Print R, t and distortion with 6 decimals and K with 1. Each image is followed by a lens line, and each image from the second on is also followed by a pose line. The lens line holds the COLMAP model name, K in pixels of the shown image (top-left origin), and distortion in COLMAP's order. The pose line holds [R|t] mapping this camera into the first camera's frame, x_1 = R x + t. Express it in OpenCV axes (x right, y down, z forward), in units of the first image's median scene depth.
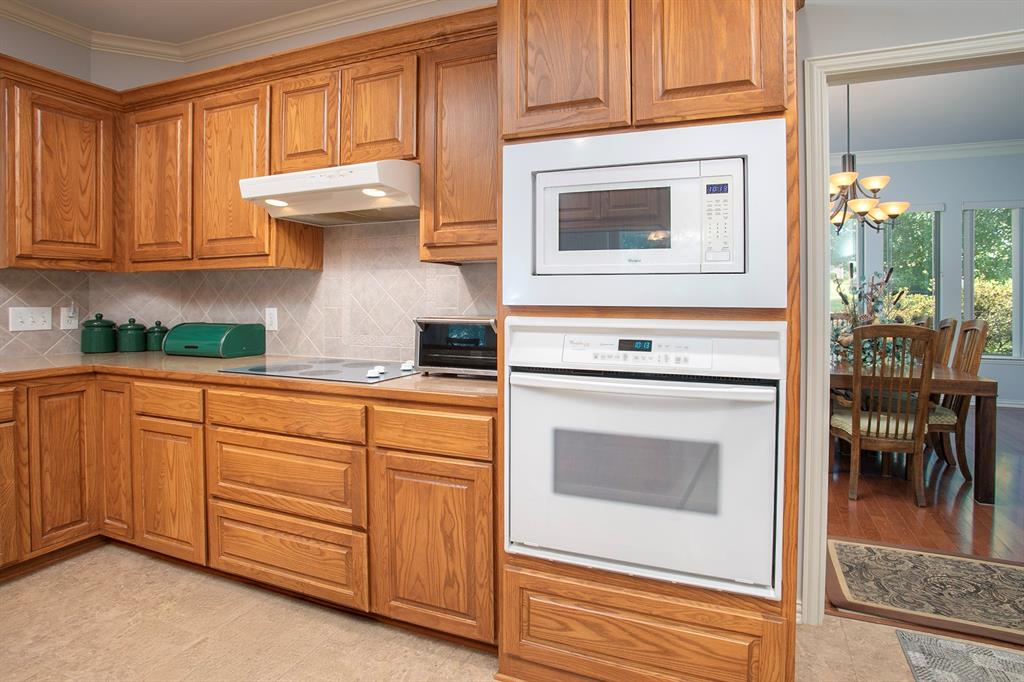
lens RADIAL K [[502.4, 0, 517.0], [0, 502.4, 301.8], [0, 0, 1]] dist [-0.057739, 0.016350]
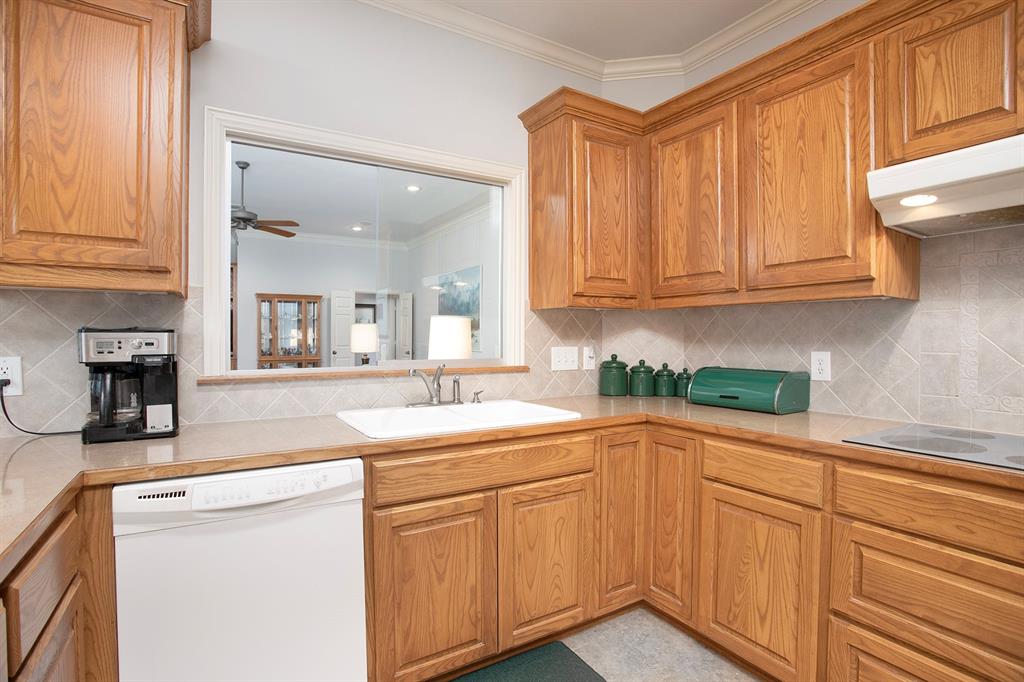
lens RADIAL K [[502.4, 0, 526.8], [0, 502.4, 350.6], [0, 0, 1]] dist [-0.057739, 0.016350]
pose [[0.798673, 0.018502, -0.601481, -0.484270], [-0.006579, 0.999736, 0.022017, -0.004096], [0.601729, -0.013628, 0.798584, 0.131047]]
